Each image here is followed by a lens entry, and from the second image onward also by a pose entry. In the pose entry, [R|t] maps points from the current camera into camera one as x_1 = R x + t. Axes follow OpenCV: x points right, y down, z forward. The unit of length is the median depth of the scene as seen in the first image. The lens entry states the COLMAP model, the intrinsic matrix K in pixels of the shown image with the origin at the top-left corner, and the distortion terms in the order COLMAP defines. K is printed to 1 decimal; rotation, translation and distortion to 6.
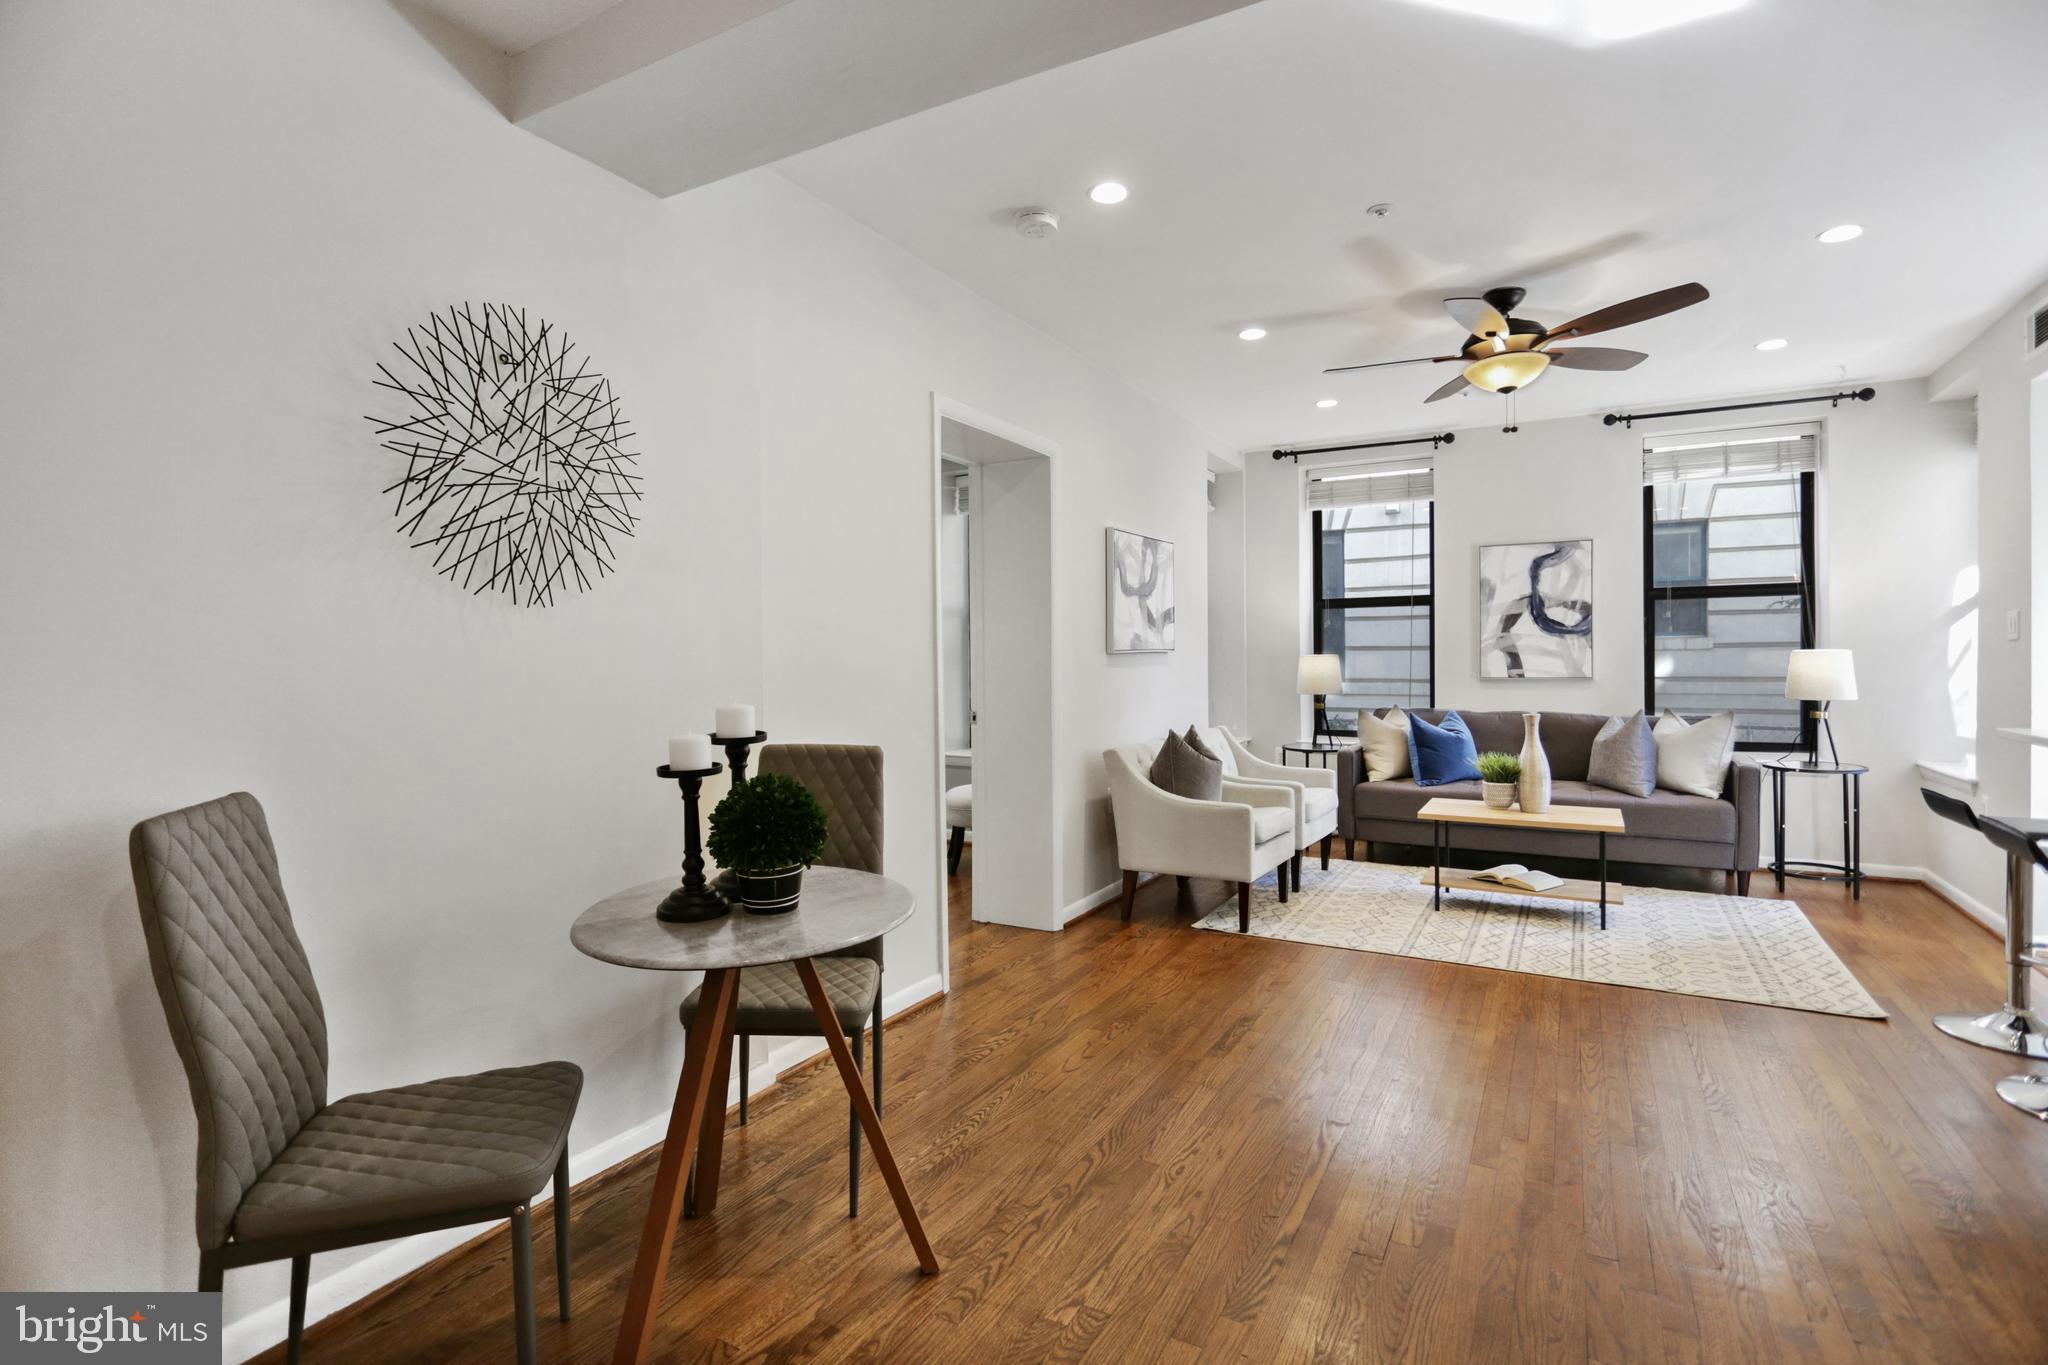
lens RADIAL K [[988.3, 0, 1025.7], [0, 988.3, 660.7], [0, 0, 1]] dist [-0.000335, -0.000240]
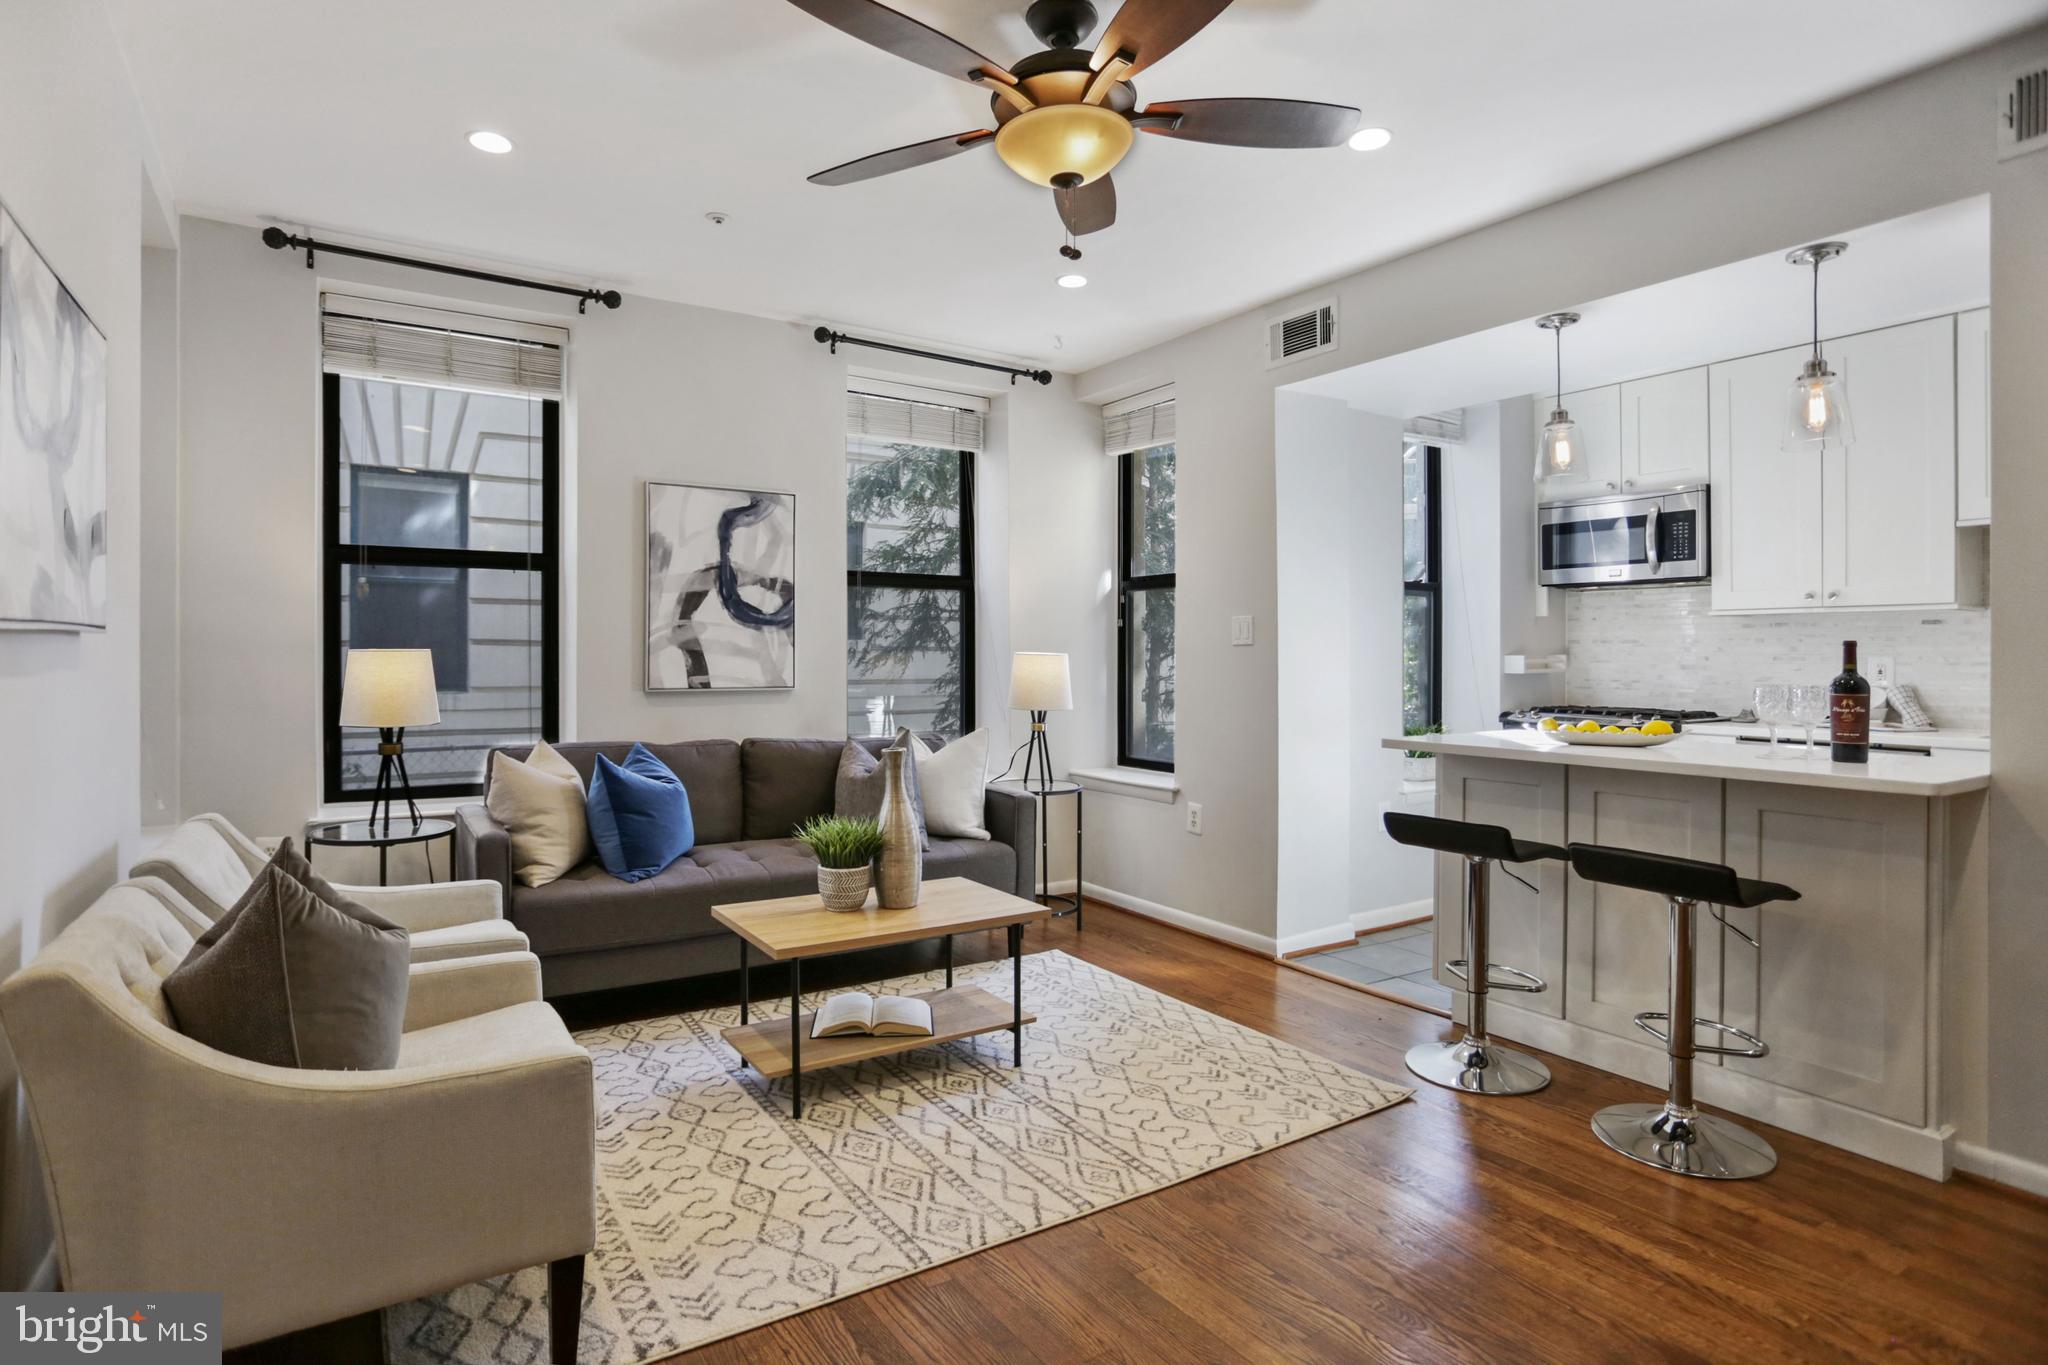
lens RADIAL K [[1073.5, 0, 1026.6], [0, 1073.5, 663.1], [0, 0, 1]] dist [-0.030099, 0.000070]
pose [[0.451843, 0.005932, 0.892078, -0.044474], [-0.005539, 0.999977, -0.003845, 0.001851], [-0.892080, -0.003204, 0.451866, 0.488265]]
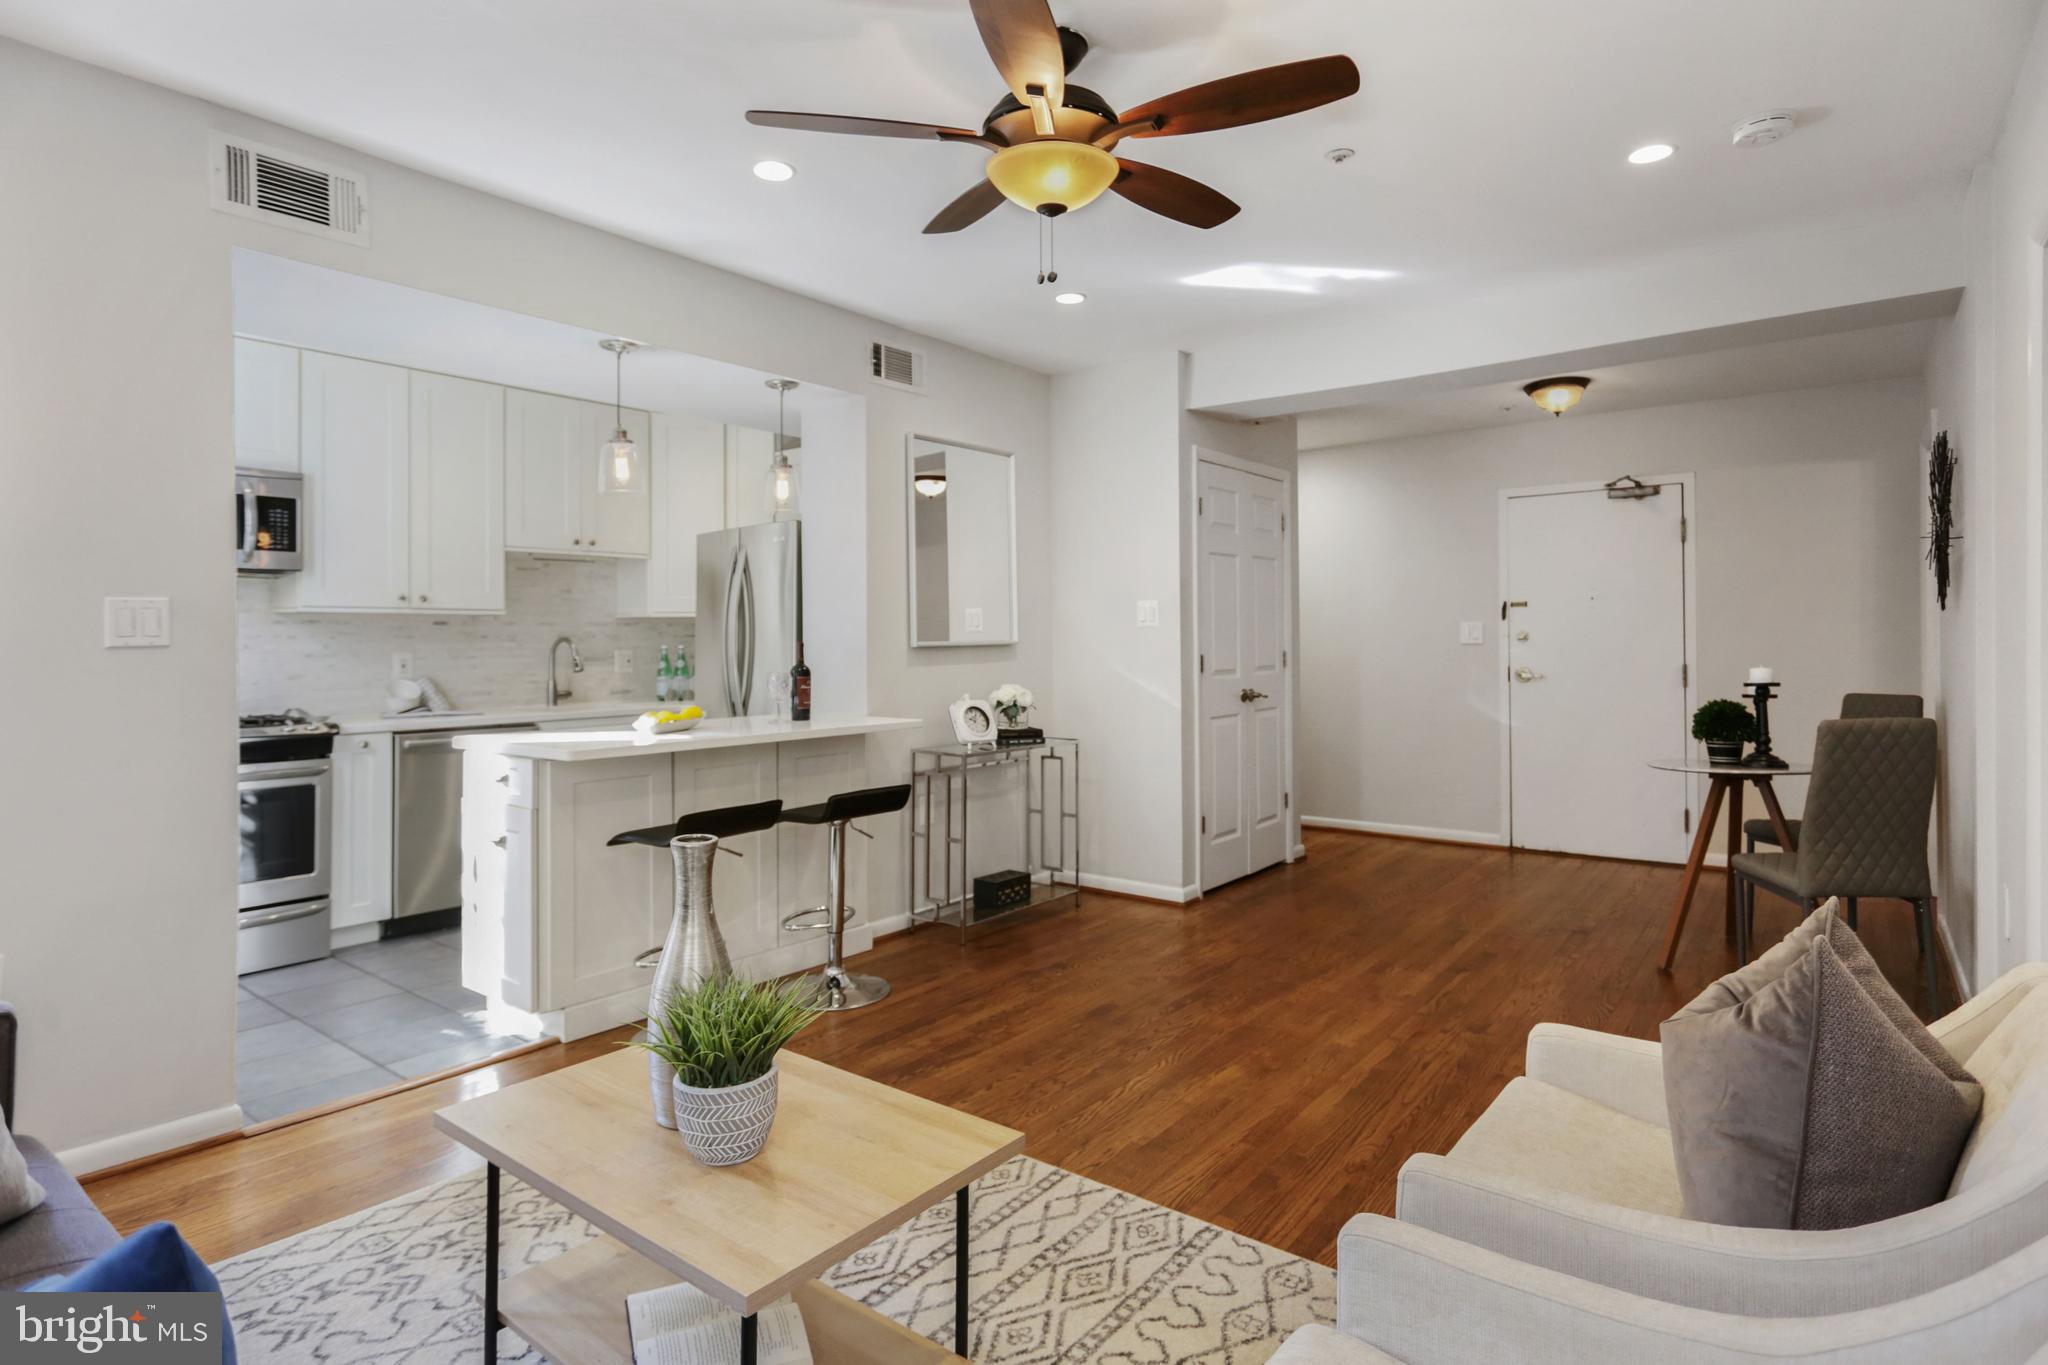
lens RADIAL K [[1063.1, 0, 1035.8], [0, 1063.1, 635.9], [0, 0, 1]] dist [0.004486, 0.000674]
pose [[-0.989482, 0.017194, 0.143634, 0.263491], [0.016869, 0.999852, -0.003481, -0.010781], [-0.143672, -0.001021, -0.989625, 1.065901]]
